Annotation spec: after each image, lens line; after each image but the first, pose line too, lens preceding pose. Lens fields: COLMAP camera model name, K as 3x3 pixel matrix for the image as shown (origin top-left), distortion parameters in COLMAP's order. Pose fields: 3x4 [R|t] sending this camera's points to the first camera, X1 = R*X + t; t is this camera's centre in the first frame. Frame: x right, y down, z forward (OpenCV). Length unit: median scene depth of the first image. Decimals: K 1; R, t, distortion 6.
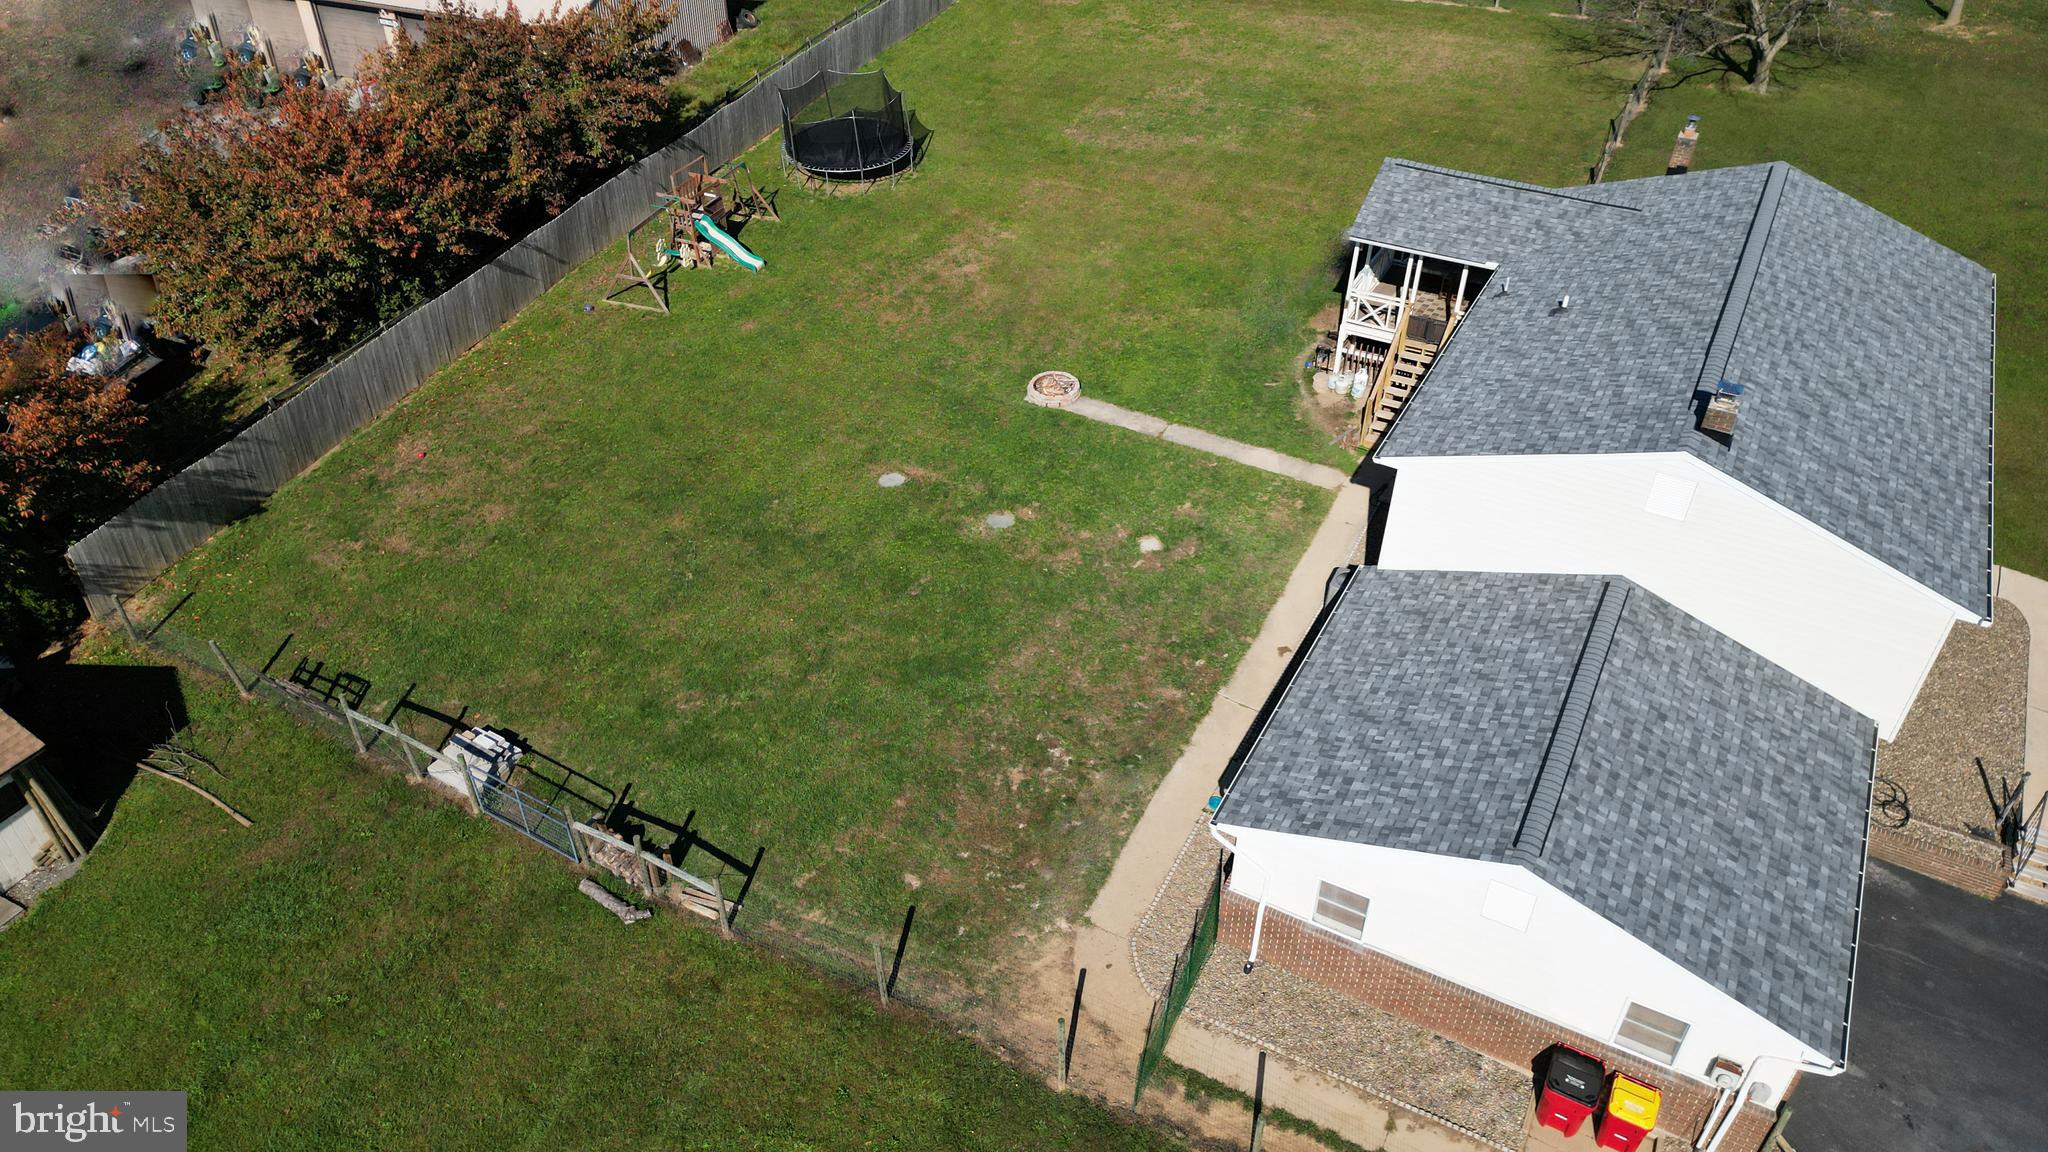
lens RADIAL K [[1414.9, 0, 1025.8], [0, 1414.9, 580.6], [0, 0, 1]] dist [0.066227, -0.058184]
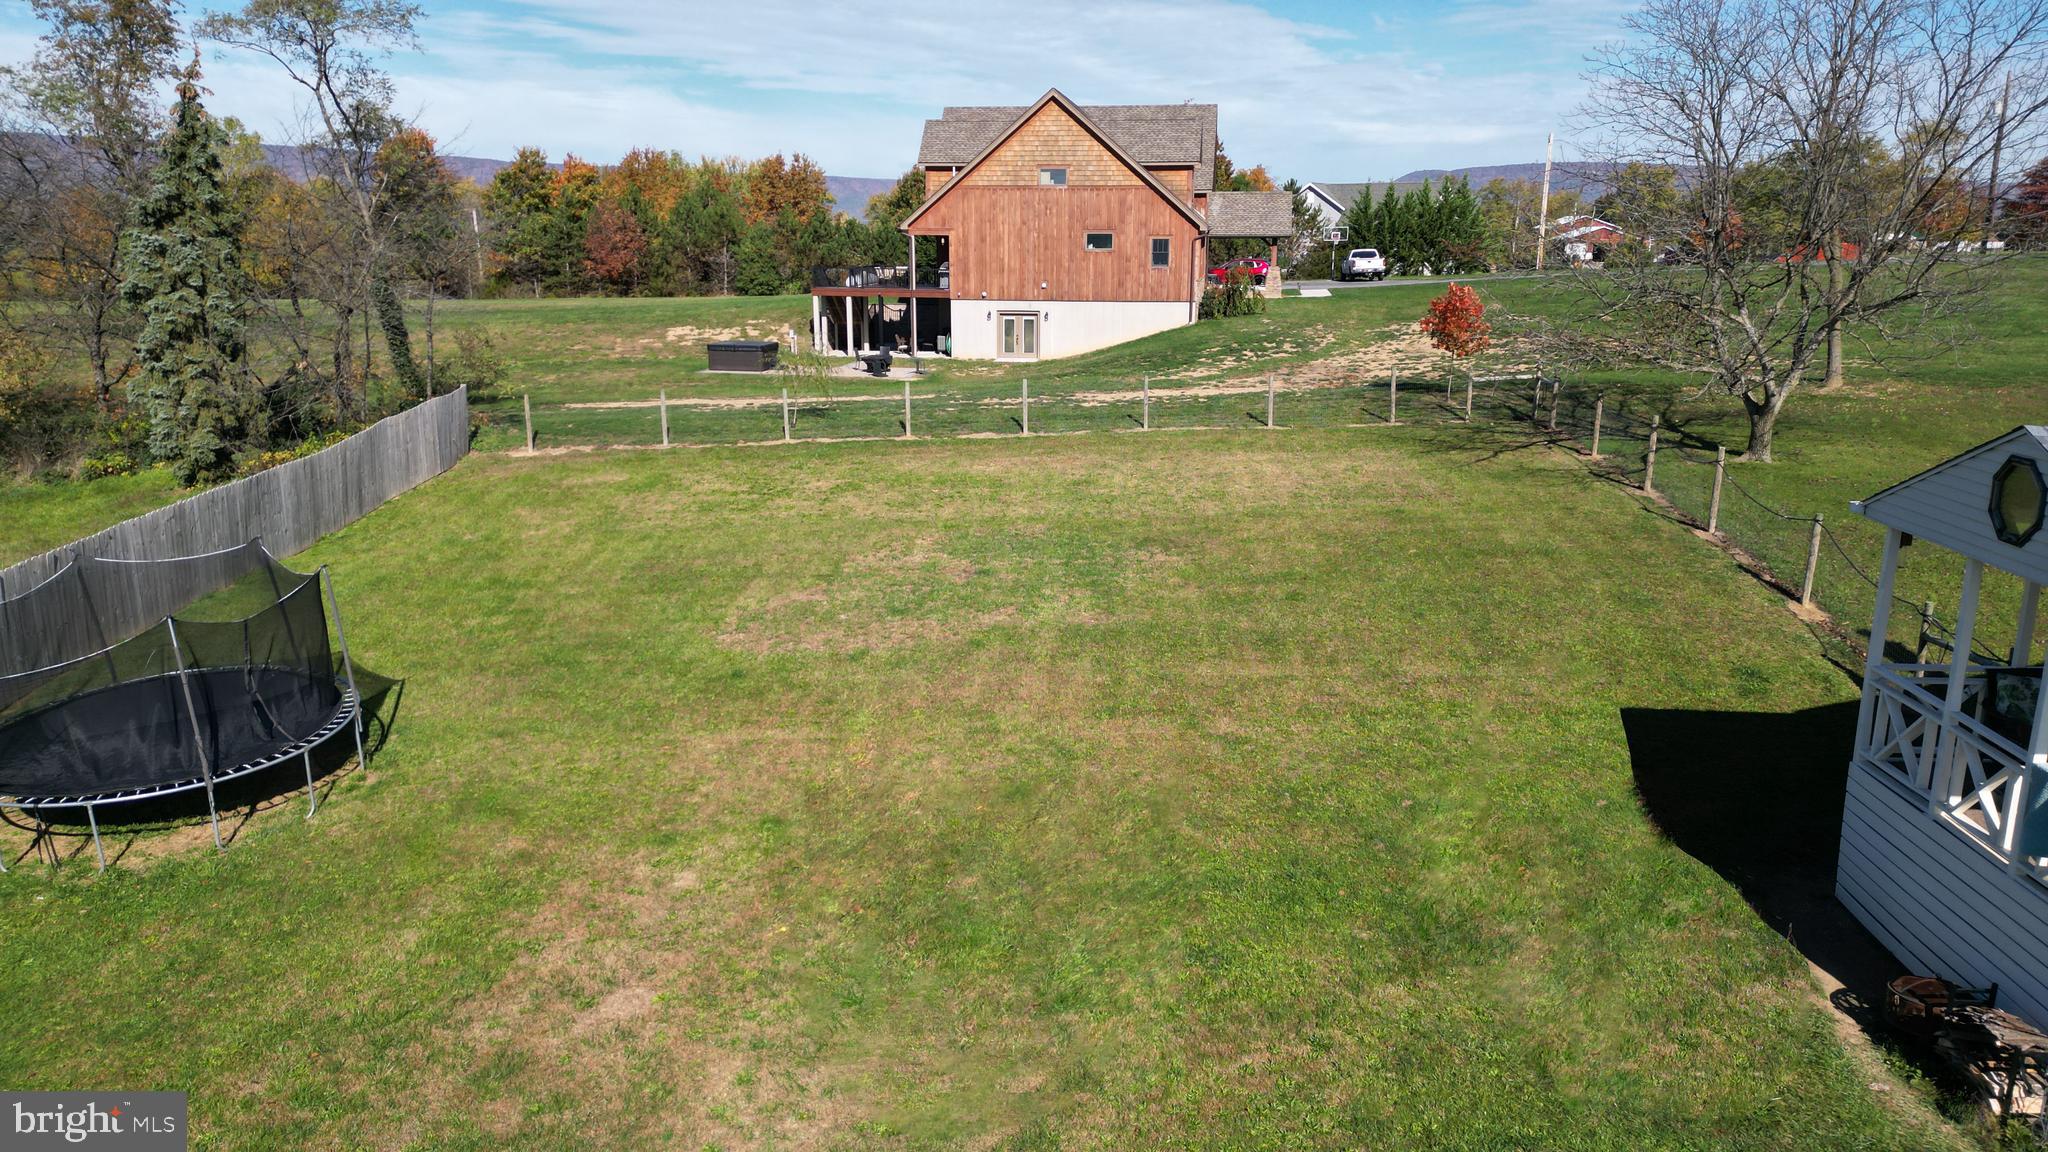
lens RADIAL K [[1414.9, 0, 1029.9], [0, 1414.9, 568.0], [0, 0, 1]] dist [0.066227, -0.058184]
pose [[0.908116, -0.100660, 0.406440, -0.068880], [0.258962, 0.897787, -0.356254, -0.154635], [-0.329036, 0.428772, 0.841362, 0.601364]]
